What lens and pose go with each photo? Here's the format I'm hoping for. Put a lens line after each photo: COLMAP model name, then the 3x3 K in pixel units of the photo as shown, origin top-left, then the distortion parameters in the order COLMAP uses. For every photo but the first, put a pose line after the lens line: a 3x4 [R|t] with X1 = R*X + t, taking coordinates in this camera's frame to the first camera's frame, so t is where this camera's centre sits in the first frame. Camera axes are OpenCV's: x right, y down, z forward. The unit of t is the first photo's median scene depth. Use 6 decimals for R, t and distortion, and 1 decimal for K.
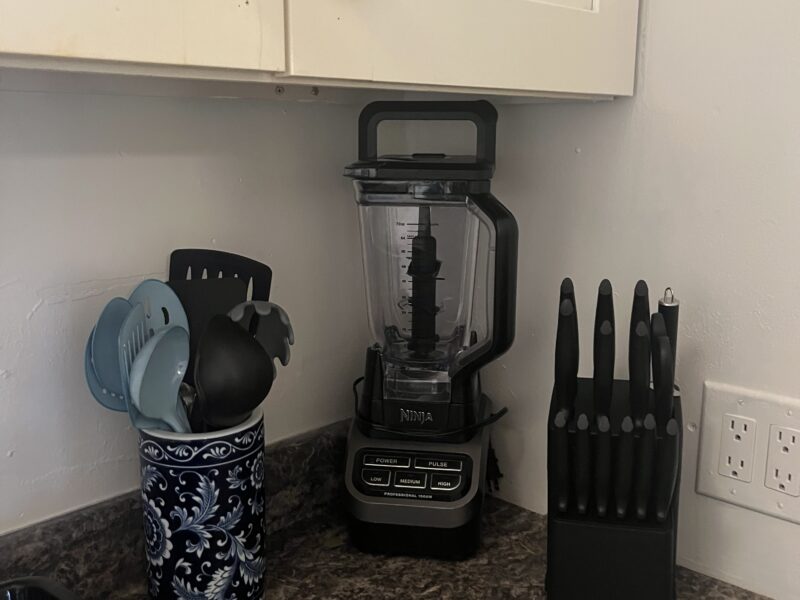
lens RADIAL K [[814.1, 0, 397.6], [0, 814.1, 301.6], [0, 0, 1]] dist [0.032694, 0.000000]
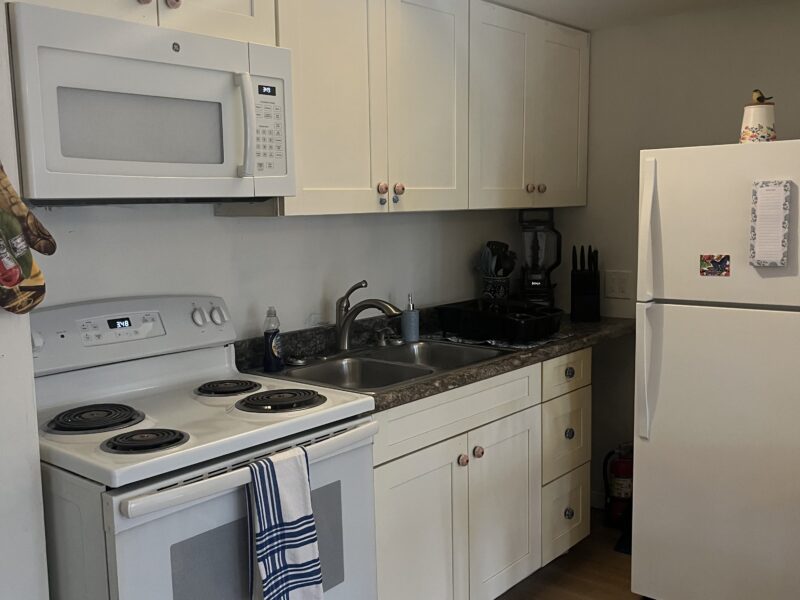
lens RADIAL K [[814.1, 0, 400.2], [0, 814.1, 297.8], [0, 0, 1]] dist [0.032694, 0.000000]
pose [[0.997797, -0.018696, 0.063655, -0.994285], [0.023431, 0.996948, -0.074470, 0.543098], [-0.062068, 0.075798, 0.995190, -3.249057]]
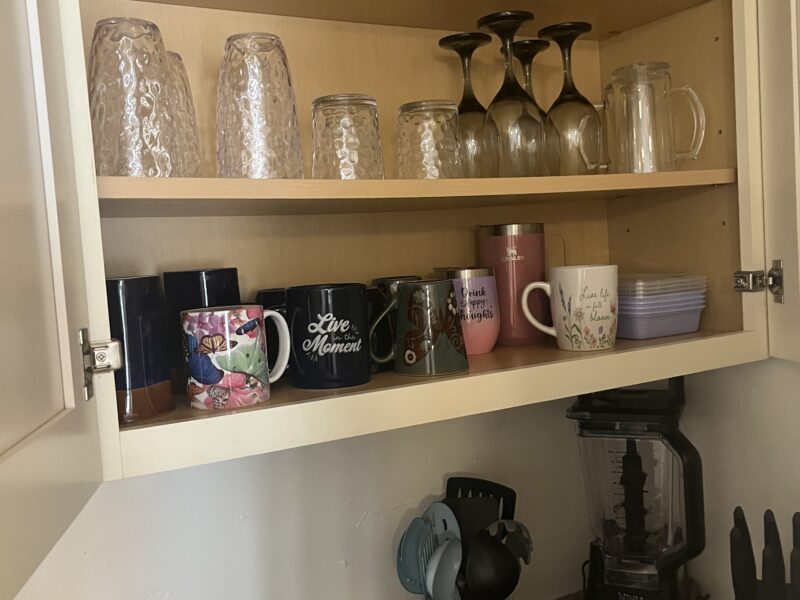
lens RADIAL K [[814.1, 0, 402.2], [0, 814.1, 301.5], [0, 0, 1]] dist [0.032694, 0.000000]
pose [[0.957612, -0.046399, -0.284300, 0.073430], [0.009173, 0.991354, -0.130896, -0.177368], [0.287915, 0.122740, 0.949758, -0.436015]]
